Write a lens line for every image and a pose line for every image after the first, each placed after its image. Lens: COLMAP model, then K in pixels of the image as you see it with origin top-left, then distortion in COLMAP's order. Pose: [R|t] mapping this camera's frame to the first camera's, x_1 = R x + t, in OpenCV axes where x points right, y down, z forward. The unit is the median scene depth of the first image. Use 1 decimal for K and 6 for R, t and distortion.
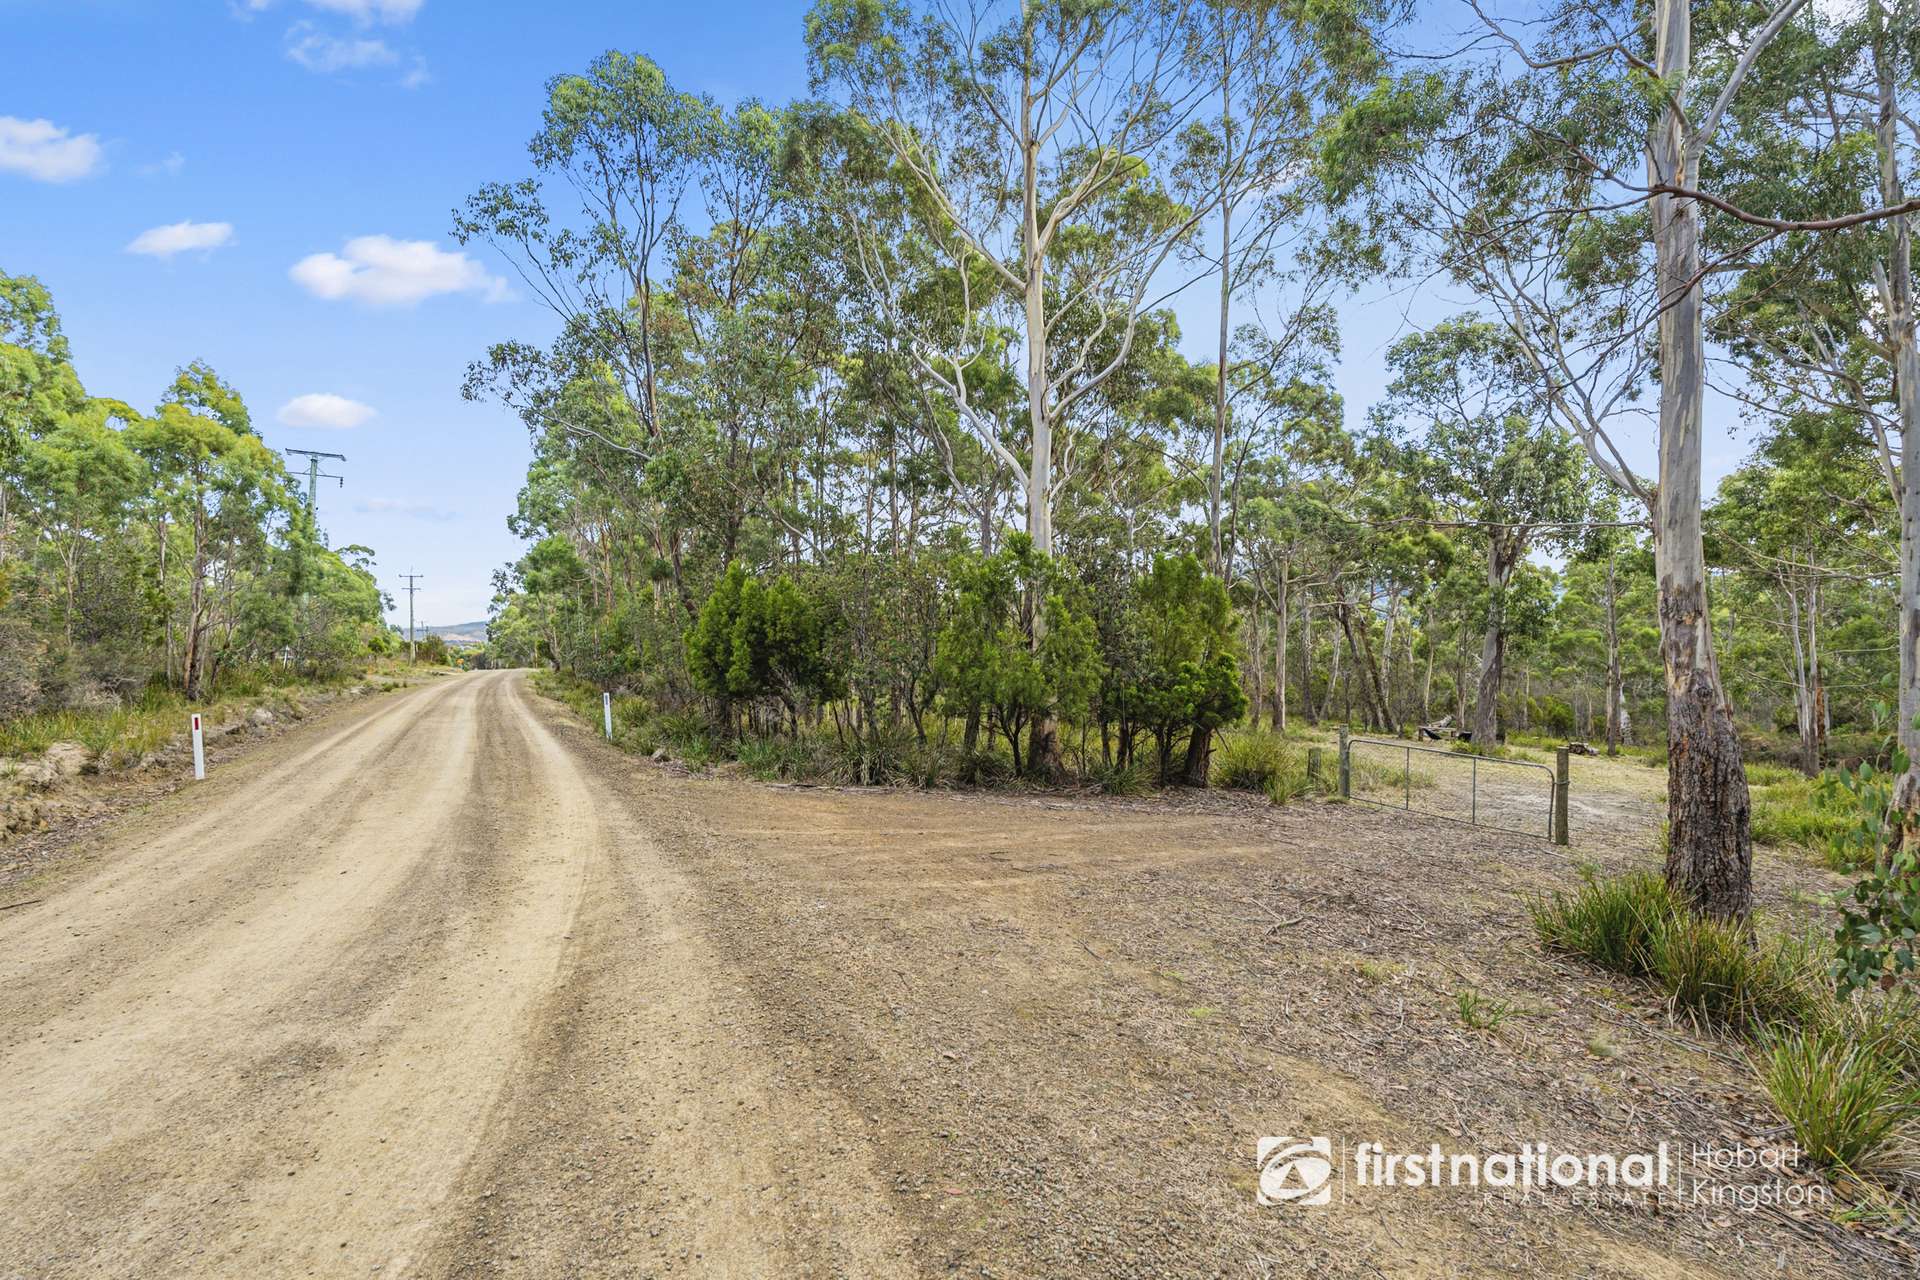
lens RADIAL K [[935.7, 0, 959.4], [0, 935.7, 633.5], [0, 0, 1]] dist [-0.001508, 0.000231]
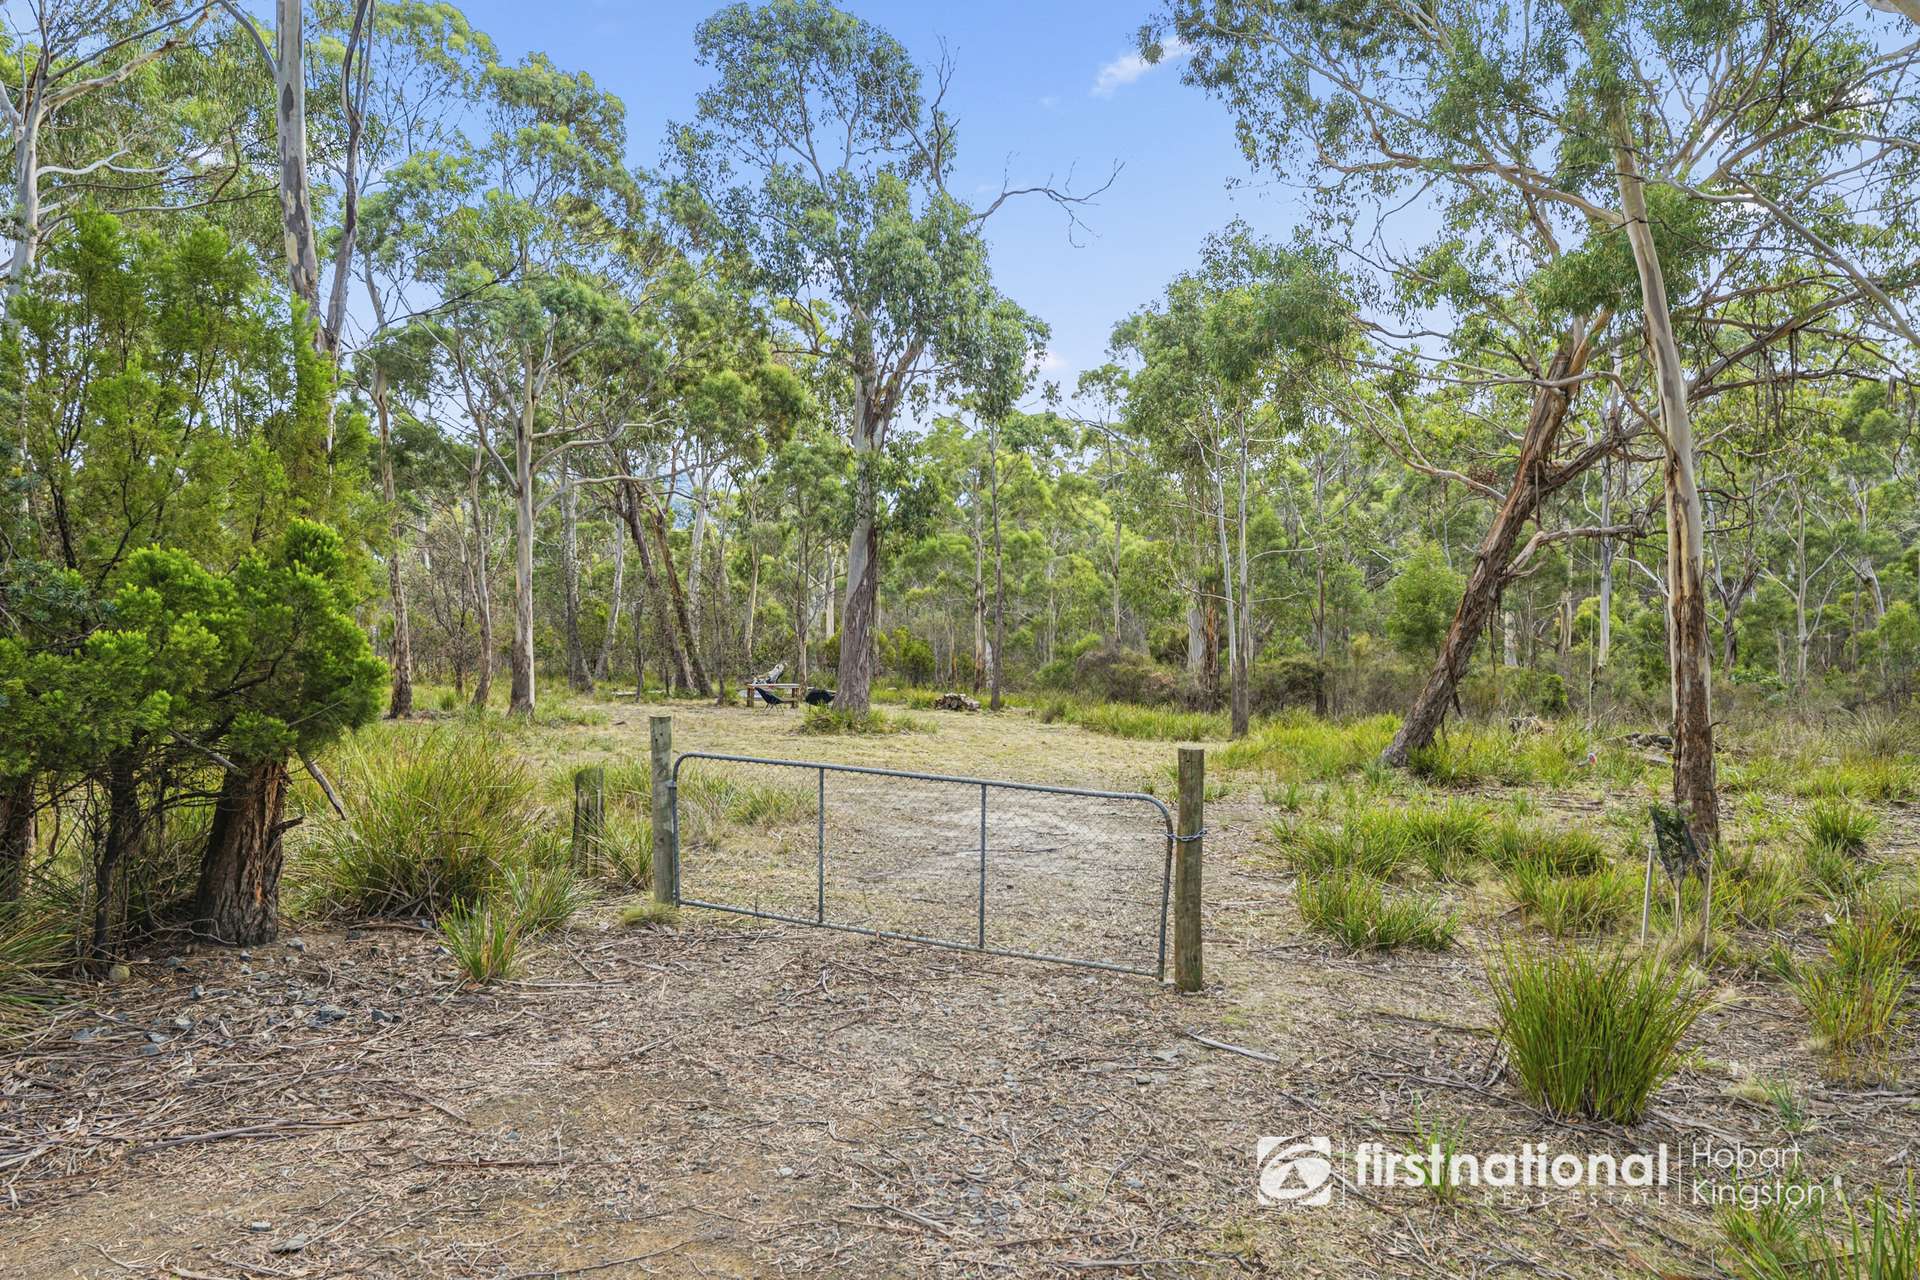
lens RADIAL K [[1382.4, 0, 960.3], [0, 1382.4, 636.9], [0, 0, 1]] dist [-0.010162, -0.002276]
pose [[0.808896, -0.040781, 0.586535, 0.076261], [0.005269, 0.998054, 0.062128, 0.012907], [-0.587928, -0.047164, 0.807537, 0.200644]]
